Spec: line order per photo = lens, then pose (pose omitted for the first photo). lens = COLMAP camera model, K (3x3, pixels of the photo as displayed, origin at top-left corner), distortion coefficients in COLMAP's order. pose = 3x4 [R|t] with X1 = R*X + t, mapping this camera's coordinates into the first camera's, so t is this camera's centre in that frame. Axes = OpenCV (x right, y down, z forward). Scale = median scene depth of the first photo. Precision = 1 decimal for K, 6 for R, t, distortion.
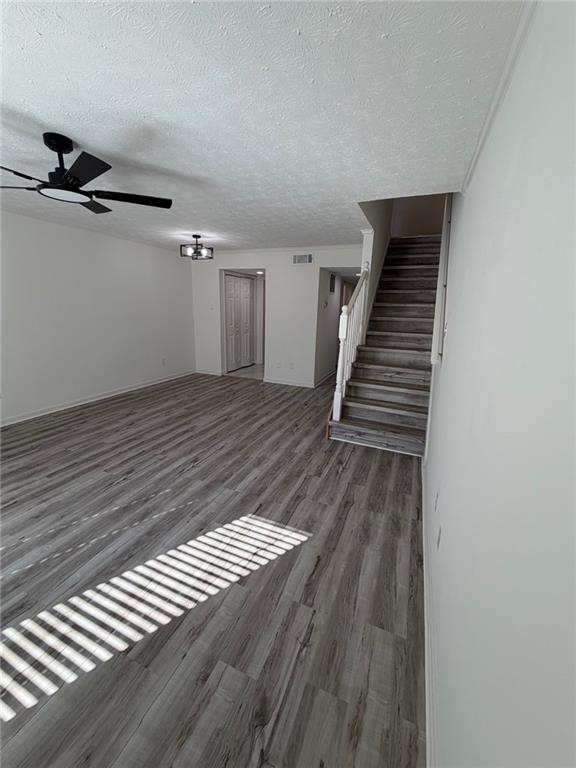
lens RADIAL K [[304.9, 0, 287.3], [0, 304.9, 384.5], [0, 0, 1]] dist [-0.000024, -0.000001]
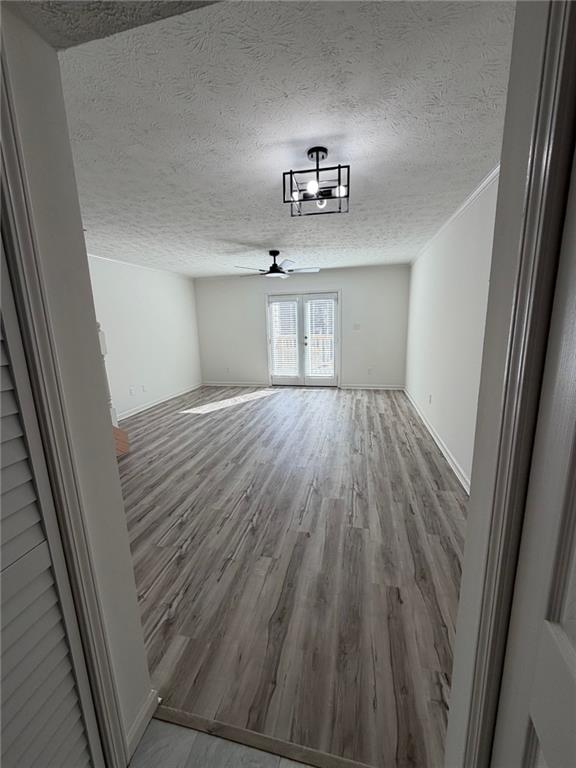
lens RADIAL K [[304.9, 0, 287.8], [0, 304.9, 382.3], [0, 0, 1]] dist [-0.000024, -0.000001]
pose [[-0.984753, 0.032955, -0.170810, -0.264518], [-0.043666, 0.903631, 0.426081, -0.563556], [0.168390, 0.427043, -0.888414, 2.182947]]
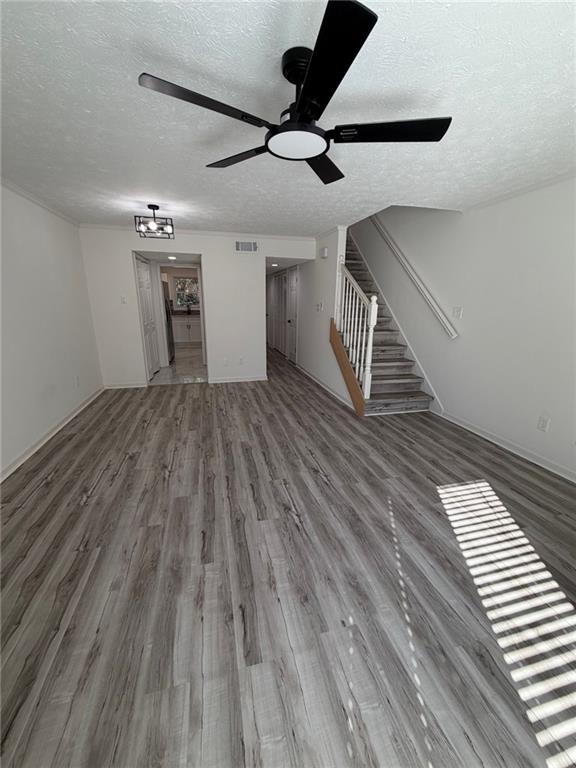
lens RADIAL K [[304.9, 0, 287.0], [0, 304.9, 384.7], [0, 0, 1]] dist [-0.000024, -0.000001]
pose [[0.794830, -0.185485, 0.577790, -0.812978], [0.165661, 0.982298, 0.087452, -0.091249], [-0.583782, 0.026208, 0.811487, 0.294863]]
